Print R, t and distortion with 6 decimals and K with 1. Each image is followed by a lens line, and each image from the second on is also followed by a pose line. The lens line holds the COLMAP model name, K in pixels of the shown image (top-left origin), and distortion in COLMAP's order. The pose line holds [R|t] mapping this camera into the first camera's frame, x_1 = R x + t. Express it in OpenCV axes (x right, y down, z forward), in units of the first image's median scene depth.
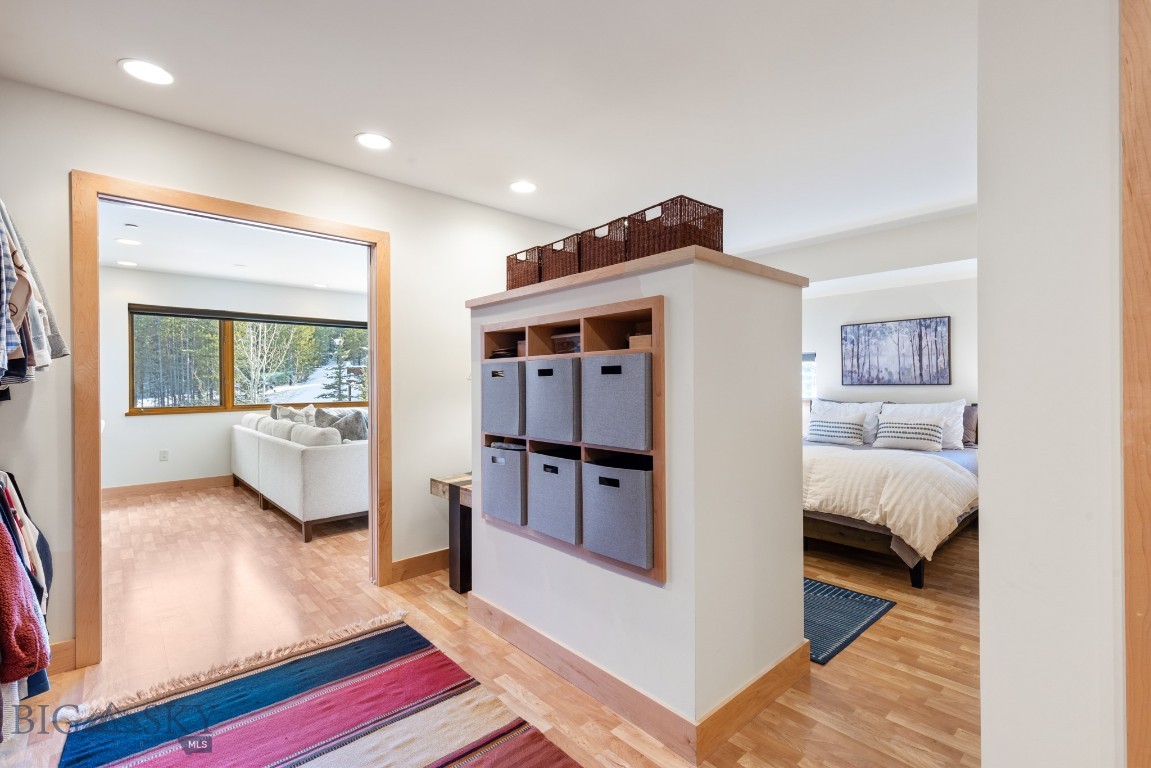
lens RADIAL K [[514.8, 0, 576.0], [0, 514.8, 384.4], [0, 0, 1]] dist [0.006556, -0.000416]
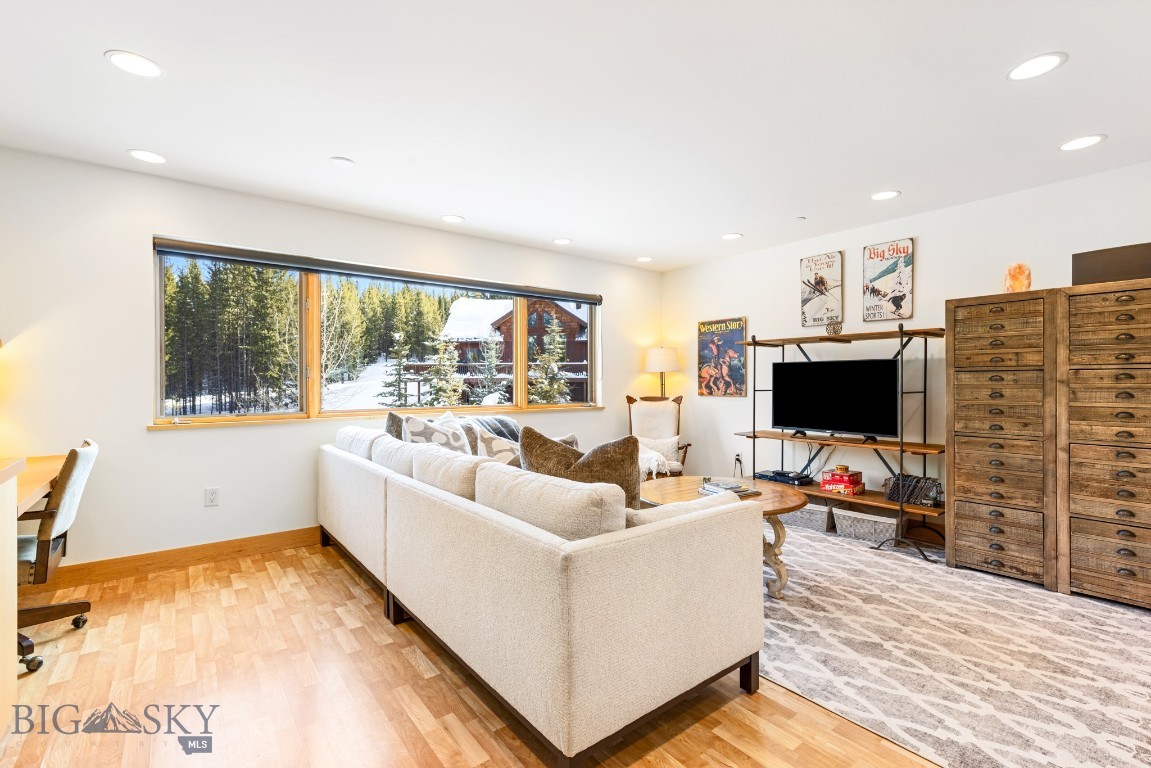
lens RADIAL K [[514.8, 0, 575.3], [0, 514.8, 383.8], [0, 0, 1]] dist [0.006556, -0.000416]
pose [[0.997298, 0.005667, -0.073238, -0.074833], [-0.005696, 0.999984, -0.000186, 0.001264], [0.073236, 0.000603, 0.997314, 0.097074]]
